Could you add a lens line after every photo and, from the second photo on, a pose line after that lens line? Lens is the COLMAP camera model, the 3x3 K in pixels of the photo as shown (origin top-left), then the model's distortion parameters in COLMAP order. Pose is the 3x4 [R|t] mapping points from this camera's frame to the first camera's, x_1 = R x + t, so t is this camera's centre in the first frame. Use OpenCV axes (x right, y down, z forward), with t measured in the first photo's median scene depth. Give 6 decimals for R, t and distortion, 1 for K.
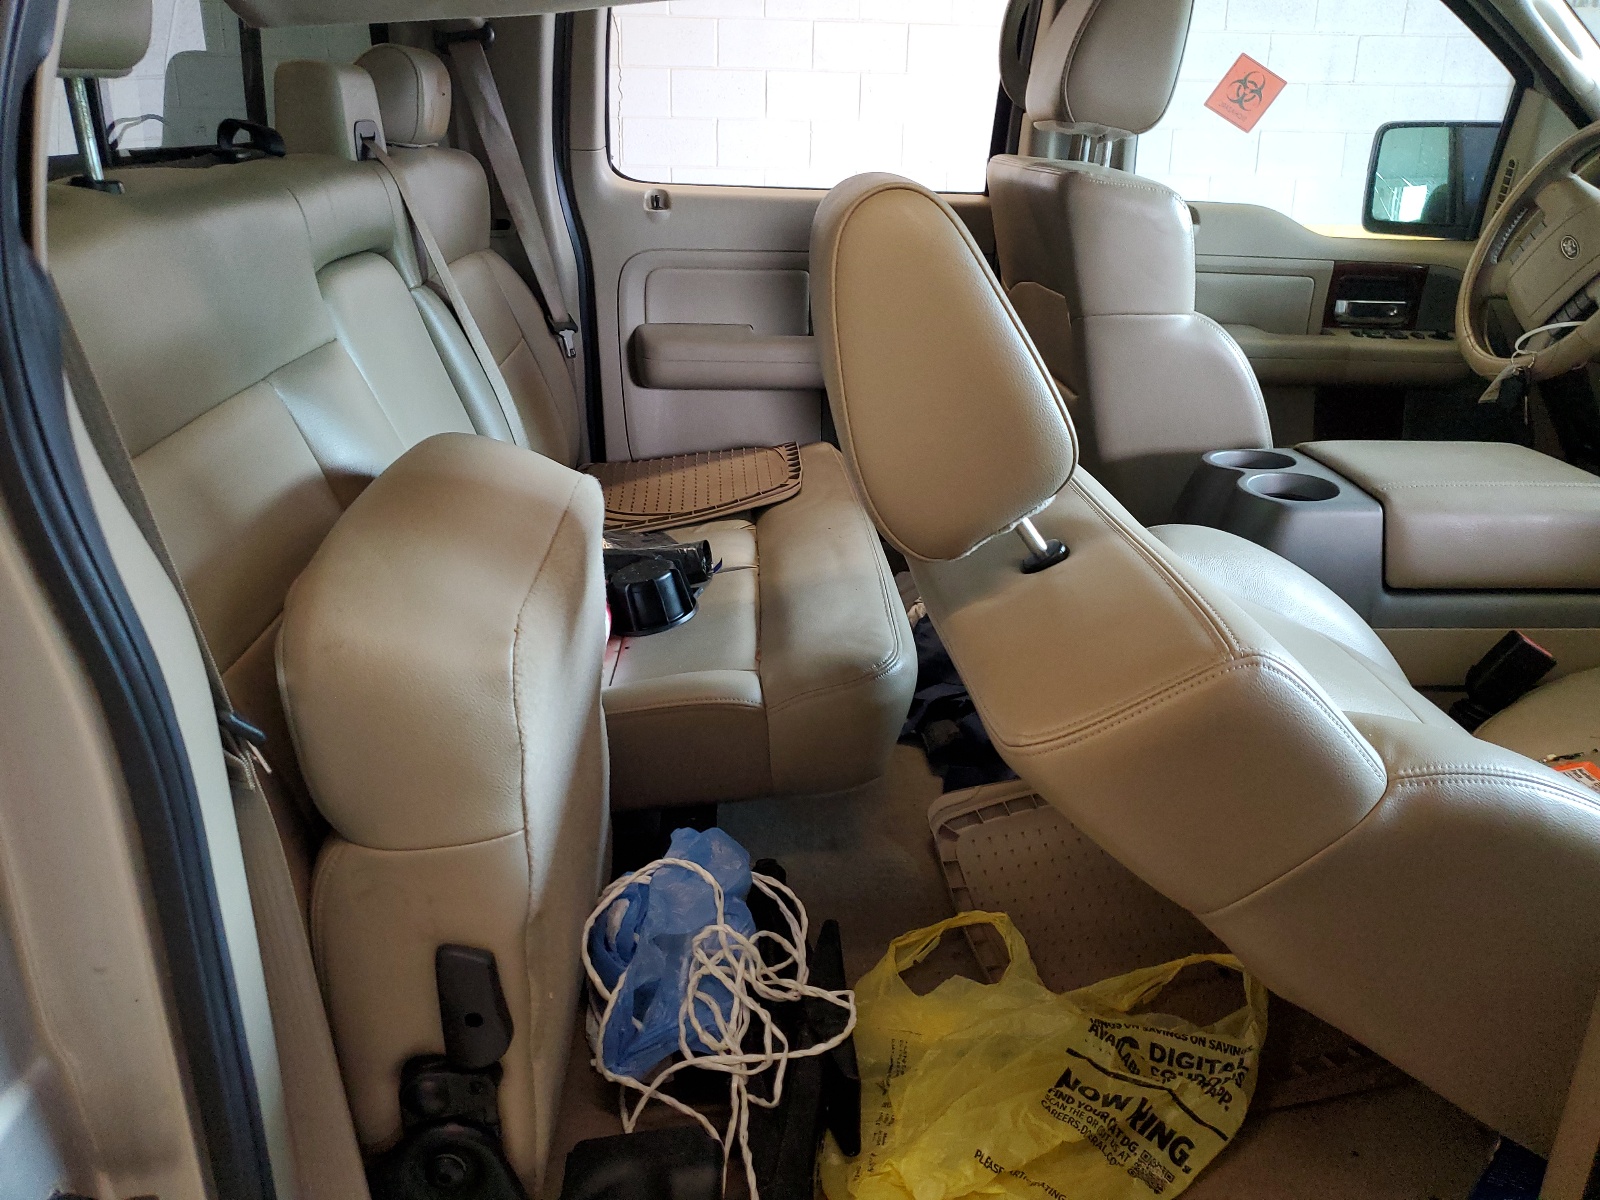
lens RADIAL K [[1206.5, 0, 805.0], [0, 1206.5, 546.8], [0, 0, 1]] dist [0.019144, -0.004701]
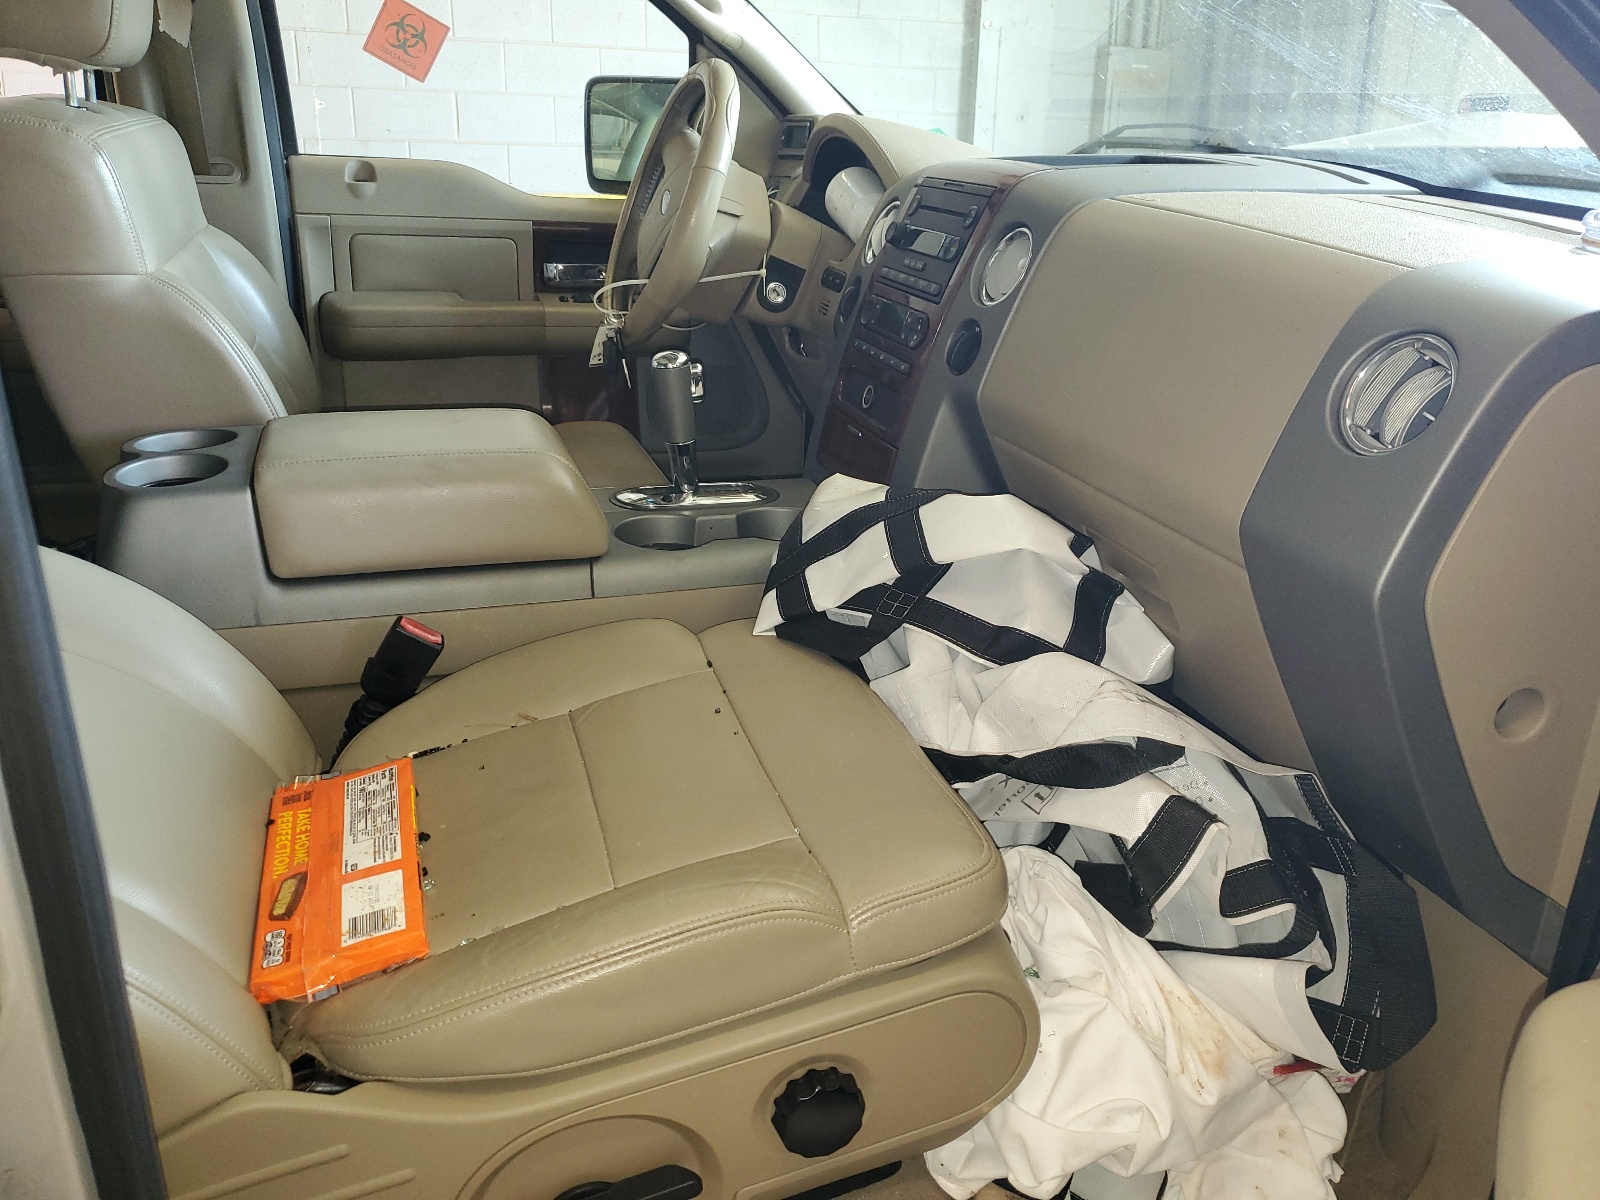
lens RADIAL K [[1207.9, 0, 855.4], [0, 1207.9, 550.4], [0, 0, 1]] dist [0.008540, 0.010128]
pose [[0.951106, -0.086547, 0.296490, 0.378645], [0.081473, 0.996240, 0.029453, 0.012474], [-0.297925, -0.003857, 0.954582, 0.022269]]
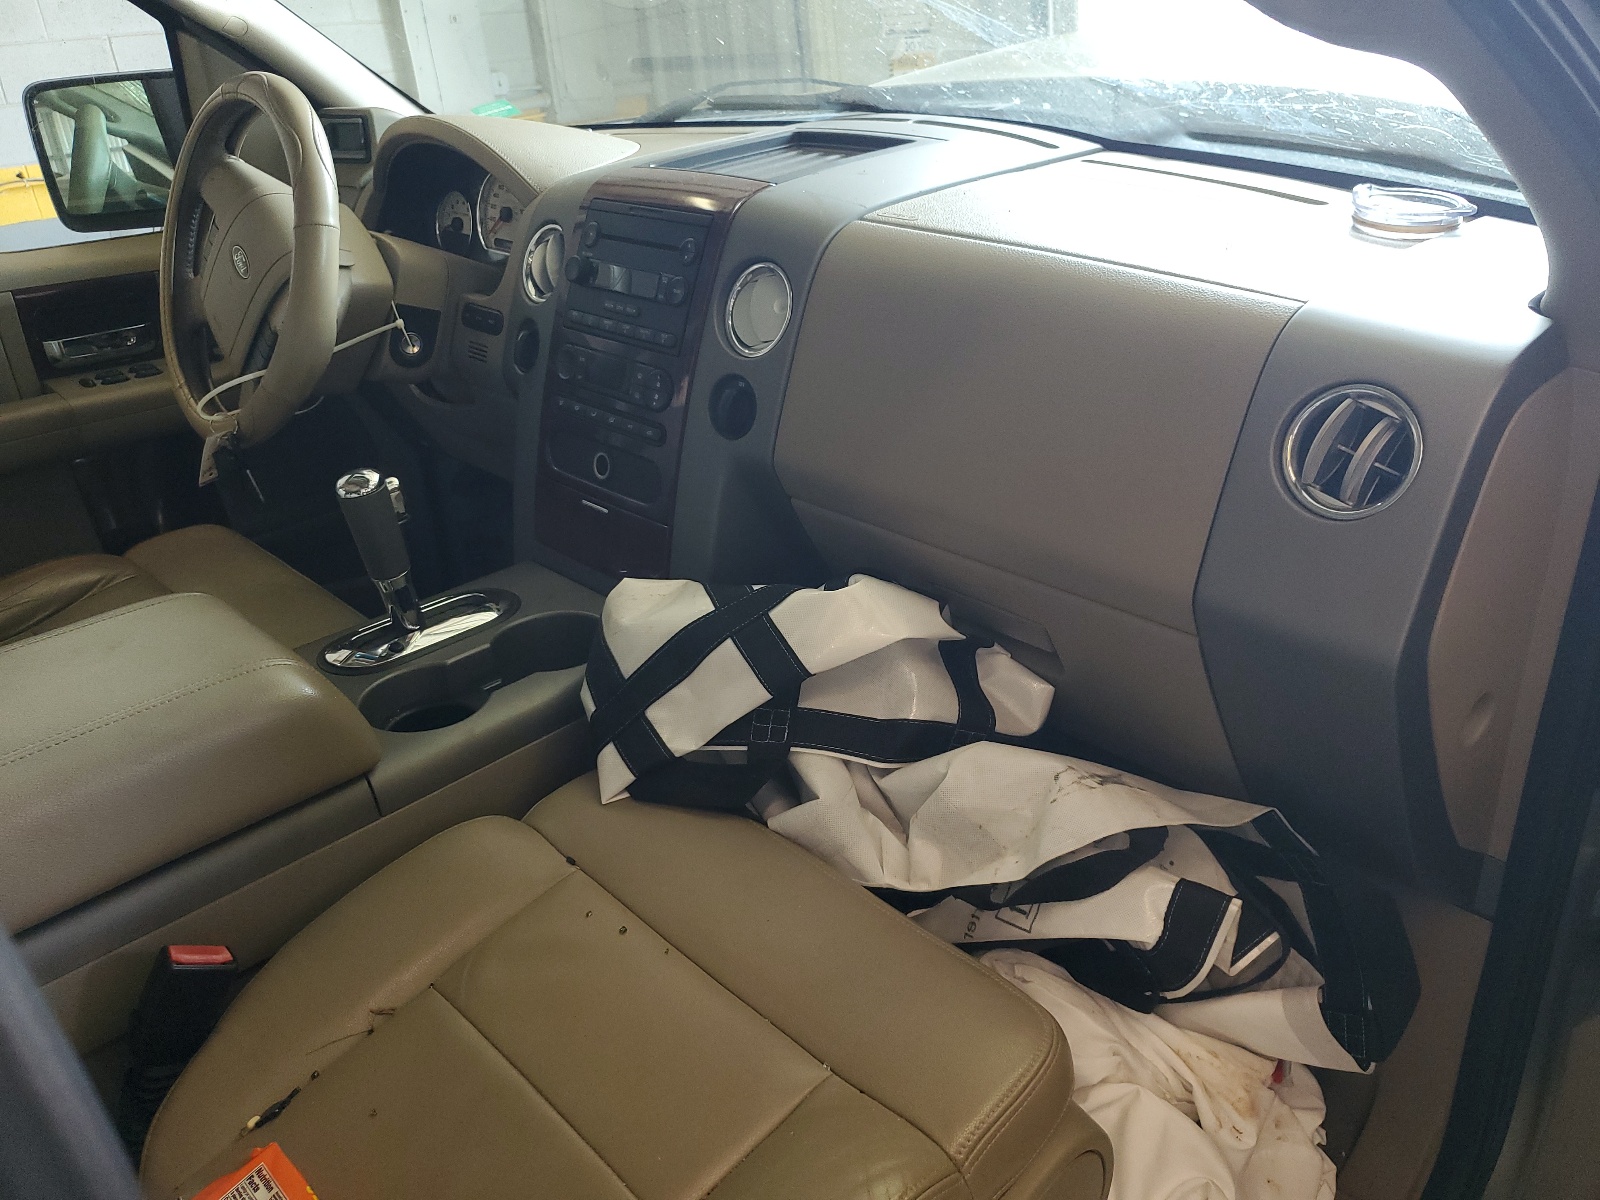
lens RADIAL K [[1206.5, 0, 805.0], [0, 1206.5, 546.8], [0, 0, 1]] dist [0.019144, -0.004701]
pose [[0.732793, -0.340124, 0.589347, 0.308027], [0.283045, 0.939988, 0.190549, -0.098655], [-0.618789, 0.027179, 0.785087, 0.143785]]
